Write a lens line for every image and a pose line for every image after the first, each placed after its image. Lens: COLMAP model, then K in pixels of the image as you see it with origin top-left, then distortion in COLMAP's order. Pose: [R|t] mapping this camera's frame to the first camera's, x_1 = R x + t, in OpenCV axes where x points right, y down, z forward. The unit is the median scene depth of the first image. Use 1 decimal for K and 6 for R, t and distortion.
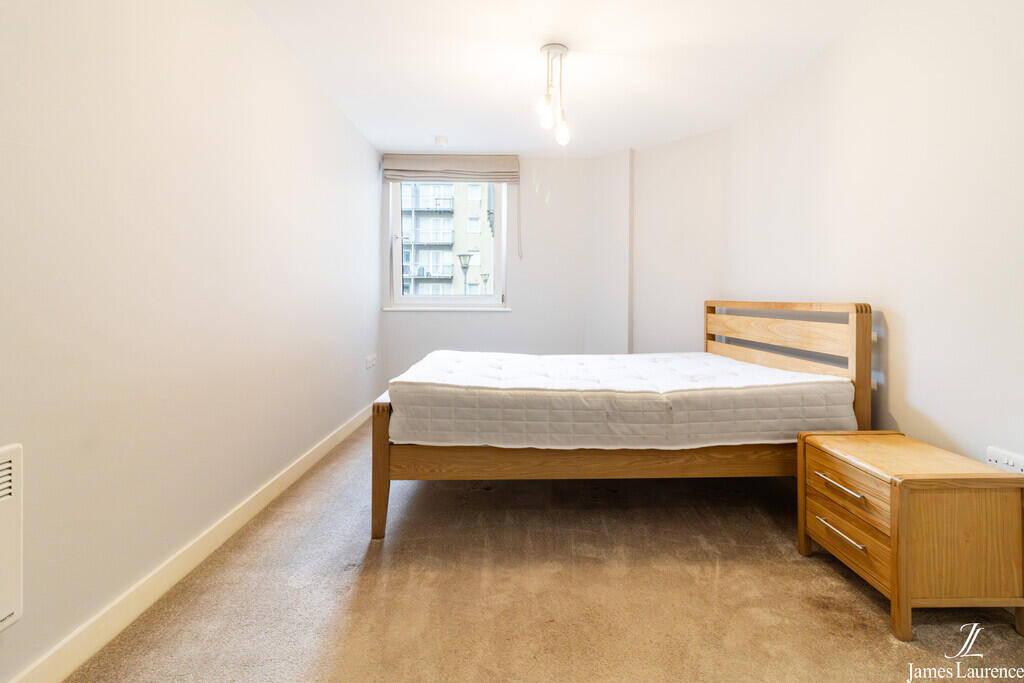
lens RADIAL K [[485.4, 0, 513.3], [0, 485.4, 298.8], [0, 0, 1]] dist [0.000806, 0.001101]
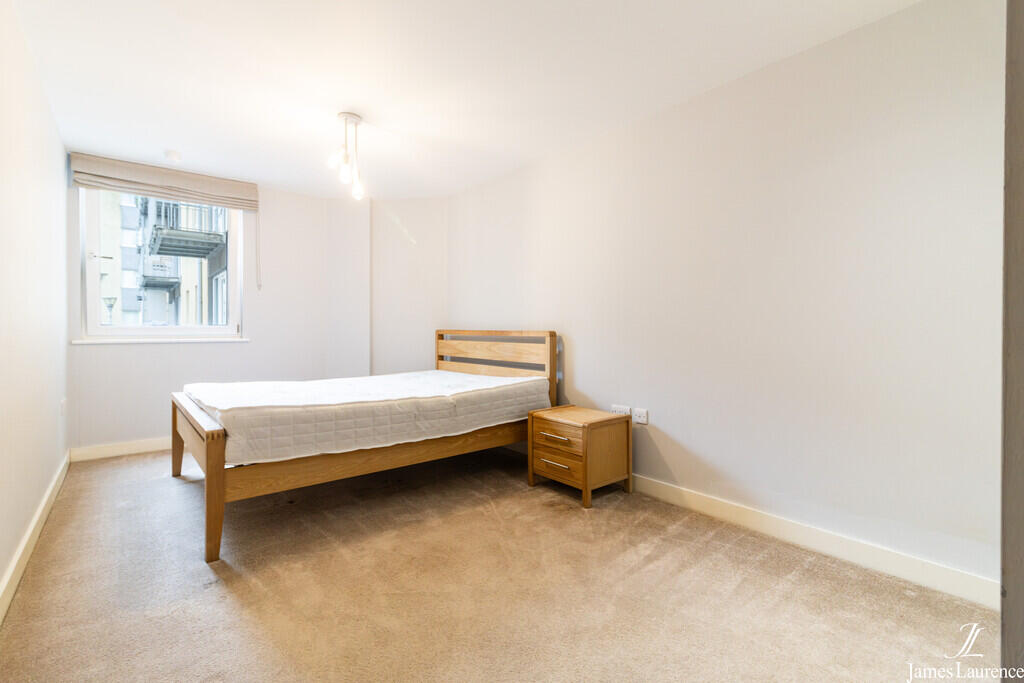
lens RADIAL K [[468.5, 0, 511.8], [0, 468.5, 334.1], [0, 0, 1]] dist [0.000097, 0.000099]
pose [[0.786848, -0.010662, 0.617055, -0.389137], [0.002301, 0.999894, 0.014343, -0.003447], [-0.617142, -0.009866, 0.786790, -0.174559]]
